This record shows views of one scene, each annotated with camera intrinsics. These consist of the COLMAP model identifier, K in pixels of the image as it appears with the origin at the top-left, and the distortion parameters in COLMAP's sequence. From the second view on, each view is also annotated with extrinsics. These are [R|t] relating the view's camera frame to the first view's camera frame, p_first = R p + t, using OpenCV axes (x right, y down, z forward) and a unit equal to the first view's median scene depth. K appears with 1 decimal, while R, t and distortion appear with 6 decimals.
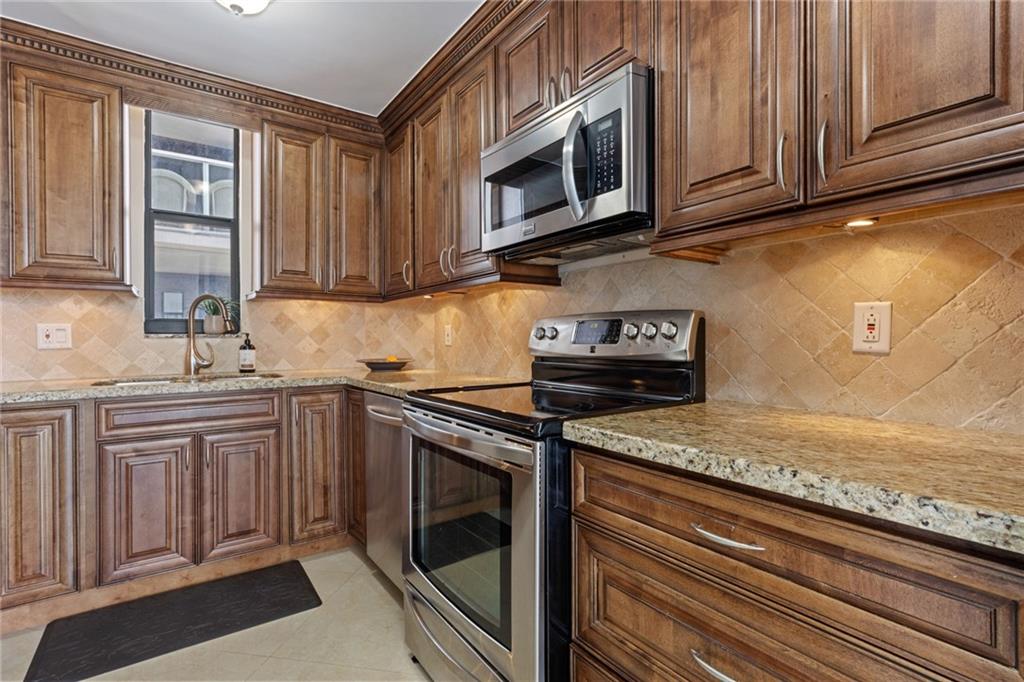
lens RADIAL K [[486.2, 0, 511.6], [0, 486.2, 342.5], [0, 0, 1]] dist [0.002037, 0.000823]
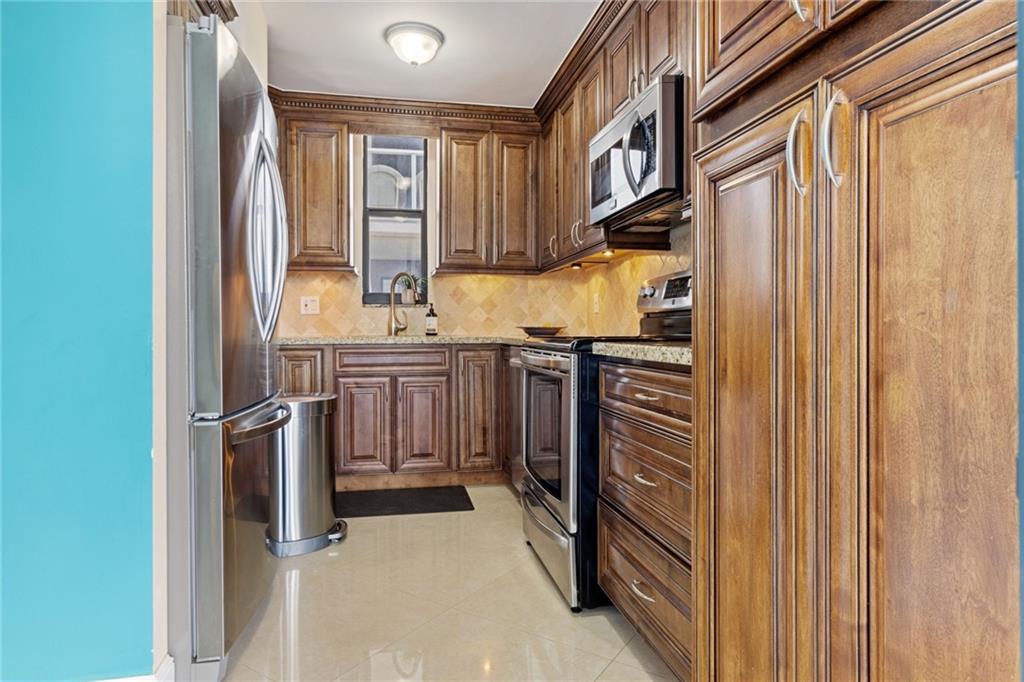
lens RADIAL K [[611.3, 0, 511.1], [0, 611.3, 336.9], [0, 0, 1]] dist [0.007347, -0.001882]
pose [[0.914155, 0.004072, -0.405344, 0.296630], [-0.003194, 0.999991, 0.002842, 0.068160], [0.405352, -0.001303, 0.914160, -0.363284]]
